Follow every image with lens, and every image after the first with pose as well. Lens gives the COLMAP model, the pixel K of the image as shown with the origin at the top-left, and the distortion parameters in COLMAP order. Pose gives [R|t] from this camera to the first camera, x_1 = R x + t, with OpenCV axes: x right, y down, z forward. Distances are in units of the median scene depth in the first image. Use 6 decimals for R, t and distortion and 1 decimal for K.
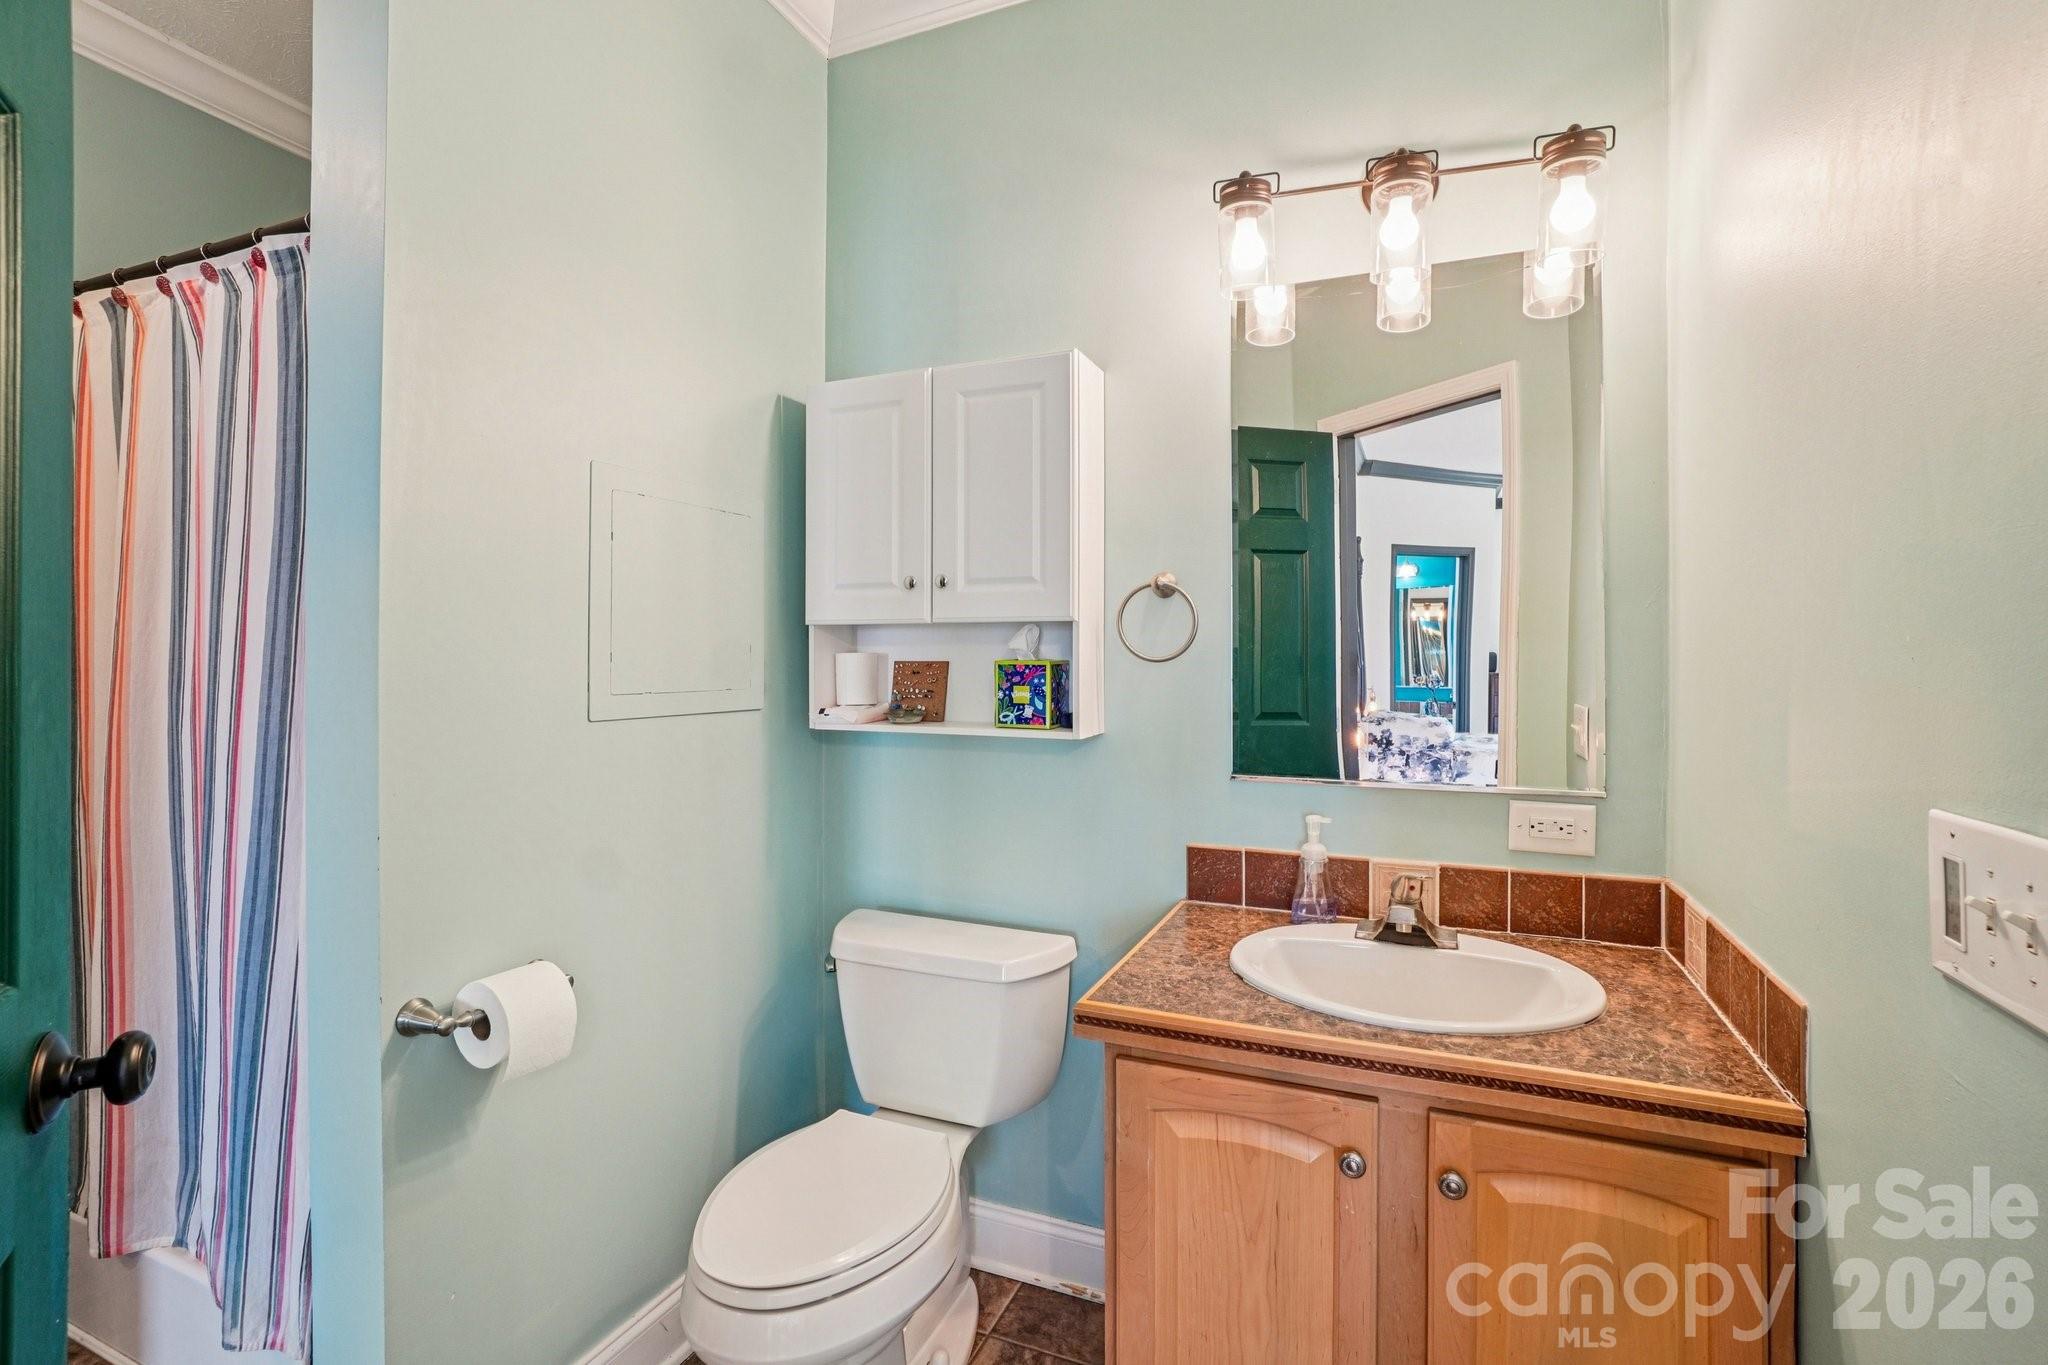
lens RADIAL K [[917.8, 0, 1012.8], [0, 917.8, 664.4], [0, 0, 1]] dist [-0.064192, 0.023530]
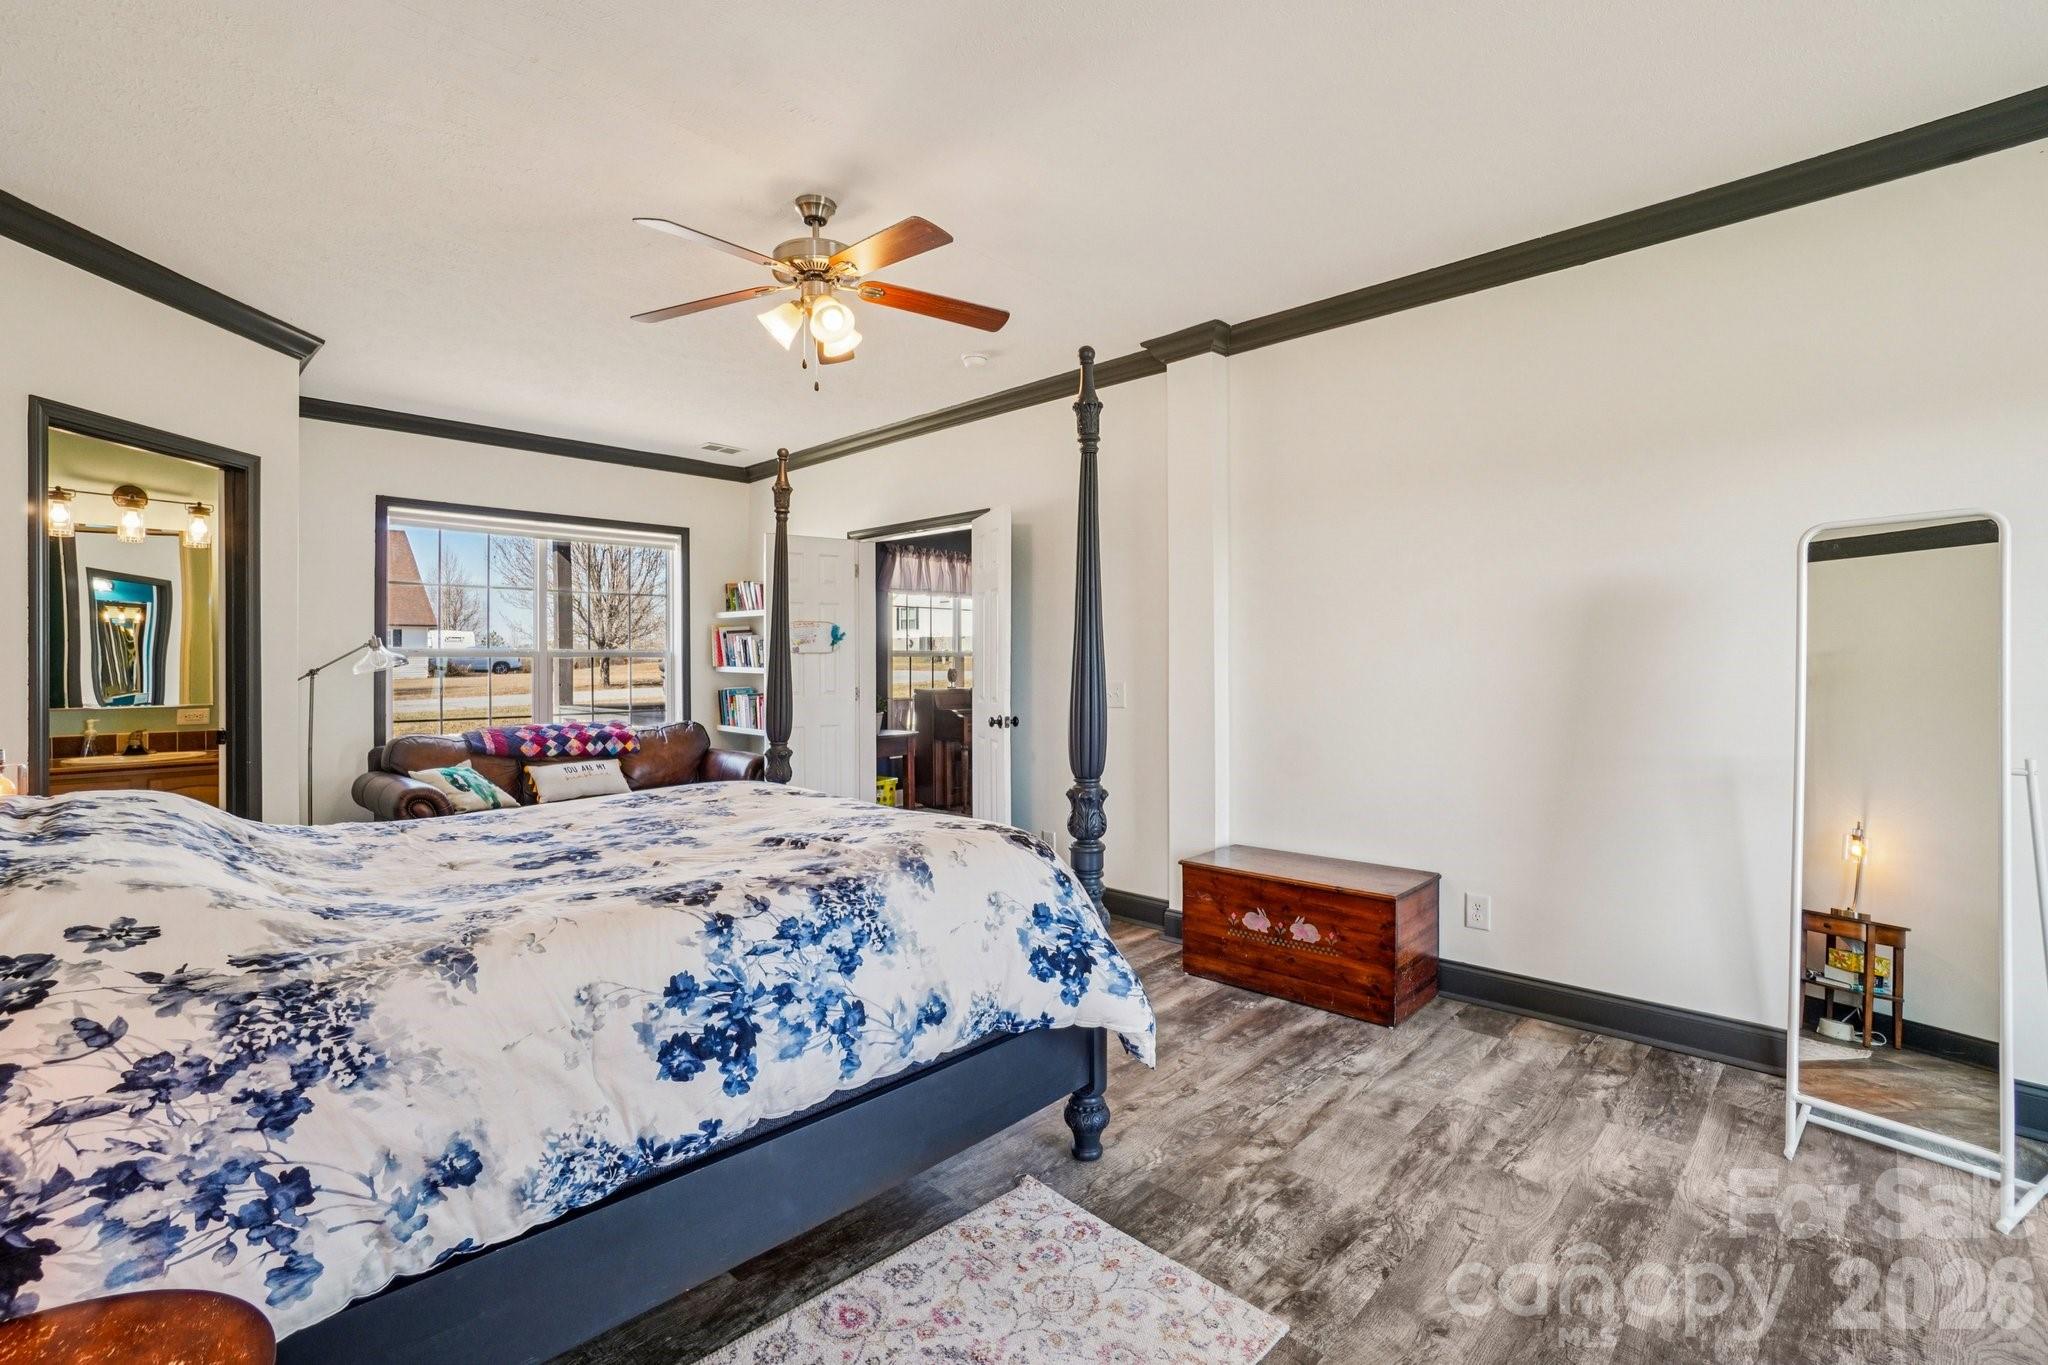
lens RADIAL K [[917.8, 0, 1012.8], [0, 917.8, 664.4], [0, 0, 1]] dist [-0.064192, 0.023530]
pose [[0.336156, -0.000972, 0.941806, -0.295877], [-0.002535, 0.999995, 0.001938, -0.001878], [-0.941803, -0.003039, 0.336152, -0.603097]]
